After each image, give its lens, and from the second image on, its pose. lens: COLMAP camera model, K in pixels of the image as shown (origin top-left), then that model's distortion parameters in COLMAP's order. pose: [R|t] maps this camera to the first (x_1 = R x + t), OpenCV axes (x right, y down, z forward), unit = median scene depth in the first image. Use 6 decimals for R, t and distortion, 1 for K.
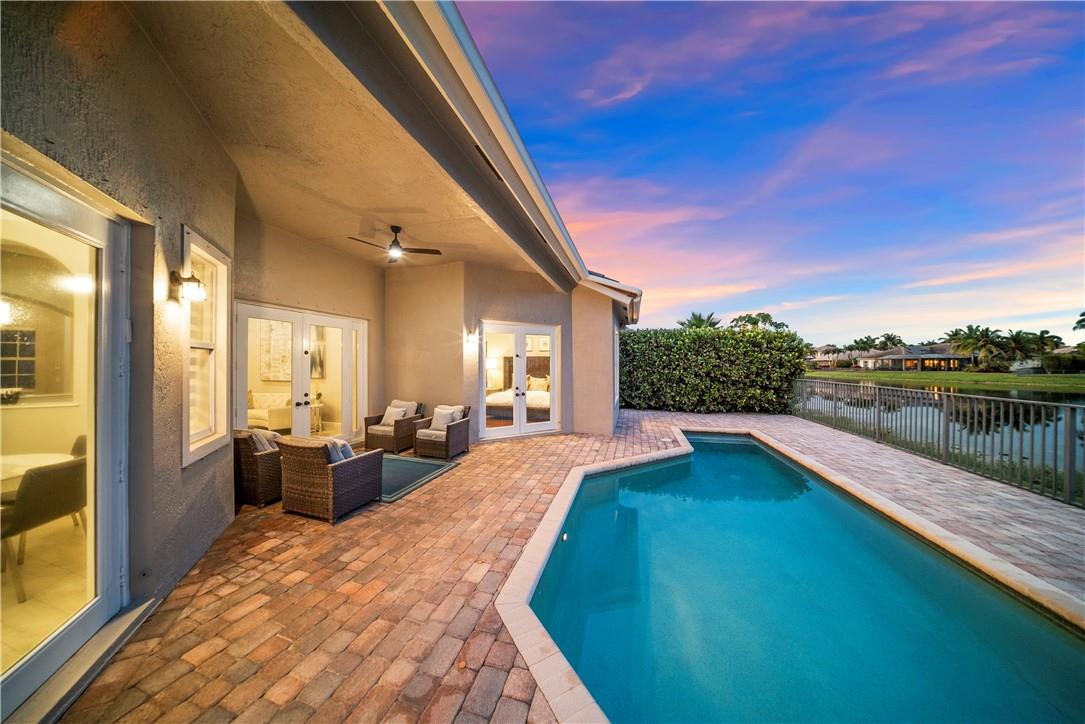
lens RADIAL K [[314.4, 0, 542.5], [0, 314.4, 362.0], [0, 0, 1]] dist [-0.034117, 0.006631]
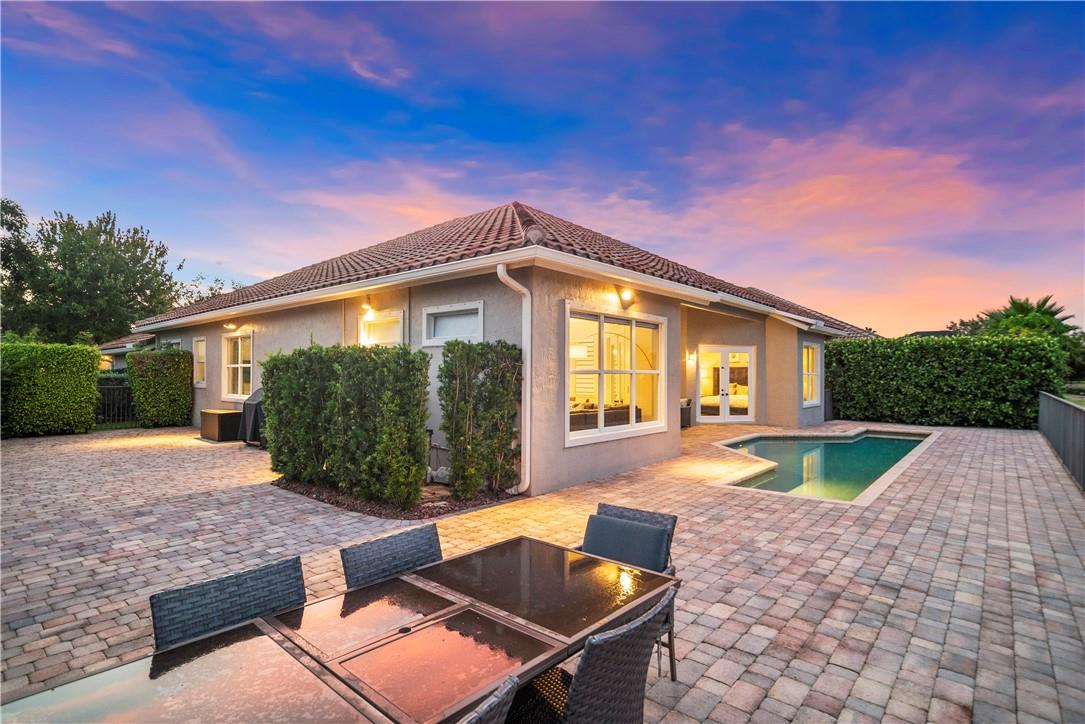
lens RADIAL K [[533.8, 0, 544.7], [0, 533.8, 369.4], [0, 0, 1]] dist [-0.014324, 0.015008]
pose [[0.909708, -0.001298, -0.415247, 0.169242], [-0.000819, 0.999988, -0.004920, -0.000430], [0.415248, 0.004816, 0.909696, -1.372578]]
